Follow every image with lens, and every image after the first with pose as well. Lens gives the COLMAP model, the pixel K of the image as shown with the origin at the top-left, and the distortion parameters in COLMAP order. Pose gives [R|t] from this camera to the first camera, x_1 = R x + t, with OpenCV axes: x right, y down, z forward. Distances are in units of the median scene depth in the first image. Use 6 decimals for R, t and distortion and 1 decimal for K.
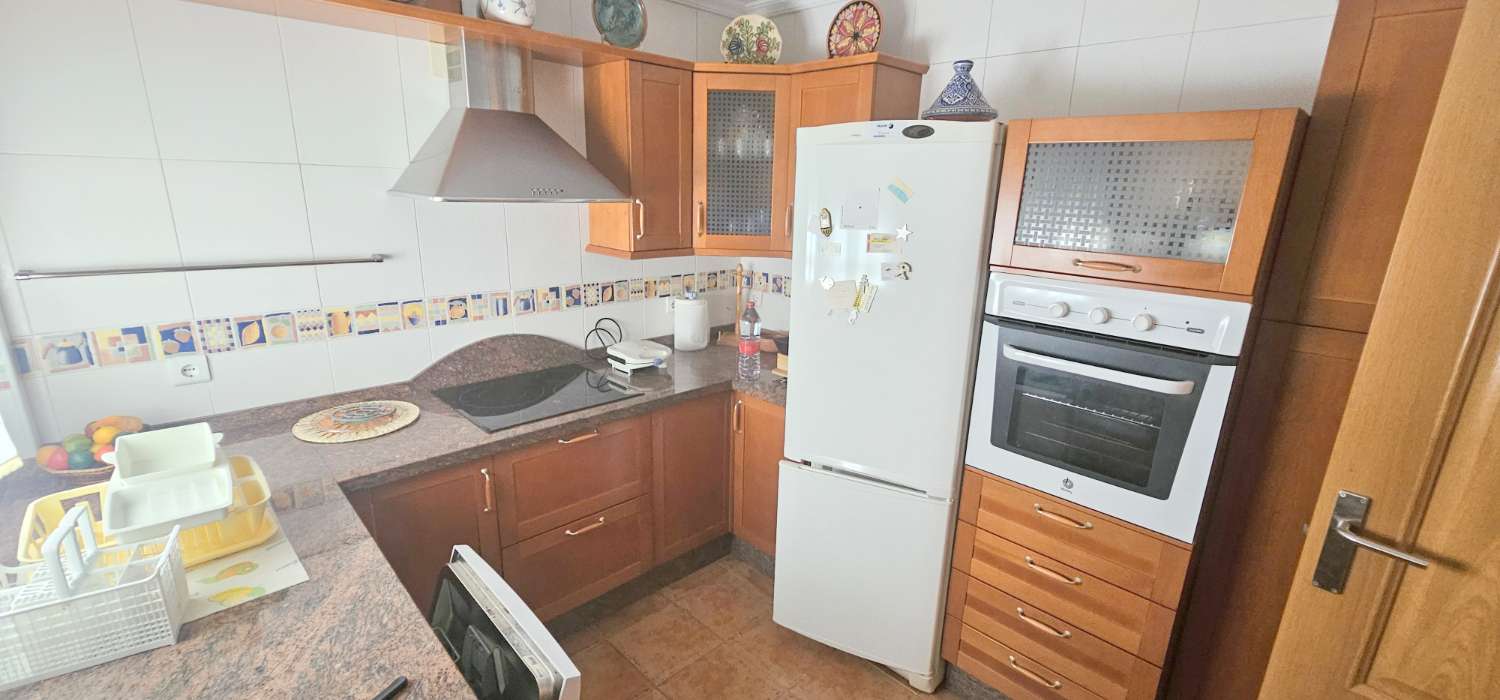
lens RADIAL K [[616.7, 0, 751.9], [0, 616.7, 351.4], [0, 0, 1]] dist [-0.004288, 0.000827]
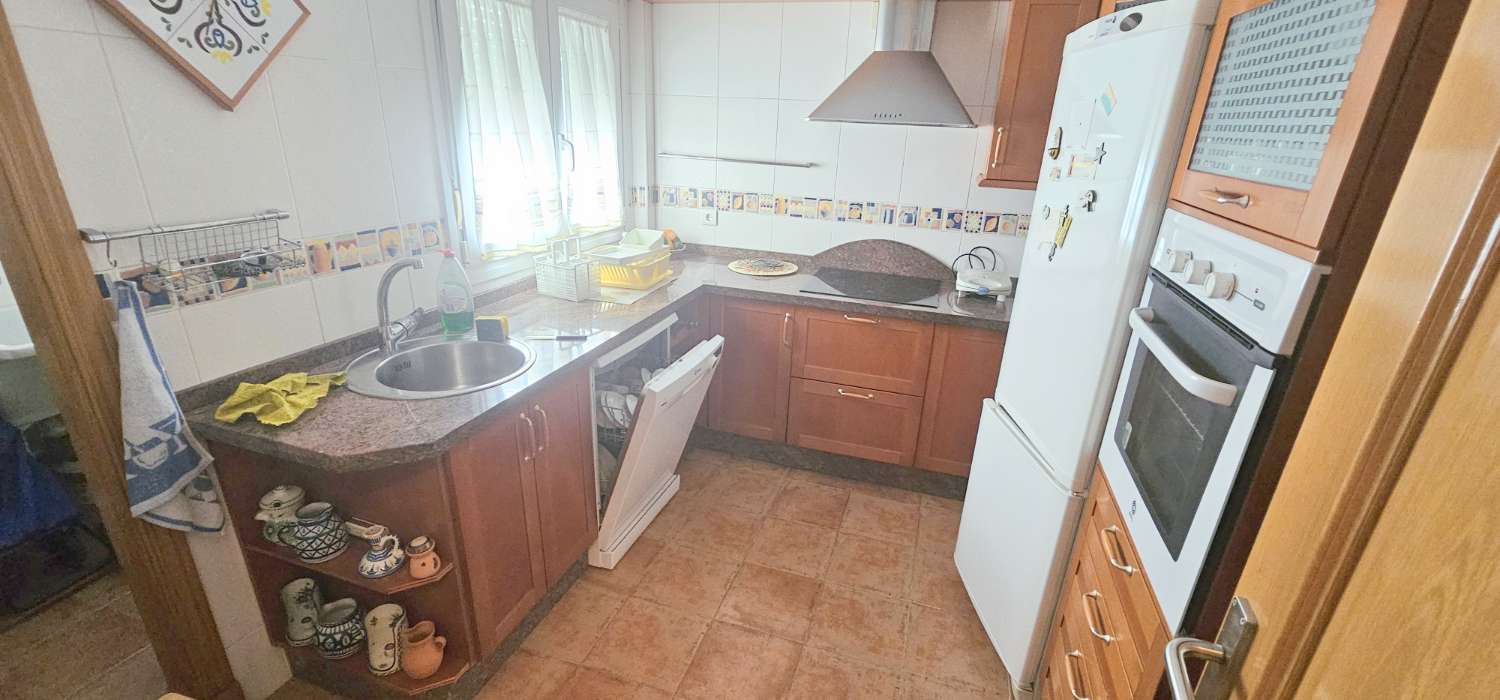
lens RADIAL K [[616.7, 0, 754.9], [0, 616.7, 352.2], [0, 0, 1]] dist [-0.004288, 0.000827]
pose [[0.476557, 0.301187, -0.825942, 0.606951], [-0.256775, 0.946204, 0.196886, 0.011727], [0.840809, 0.118254, 0.528257, 0.159655]]
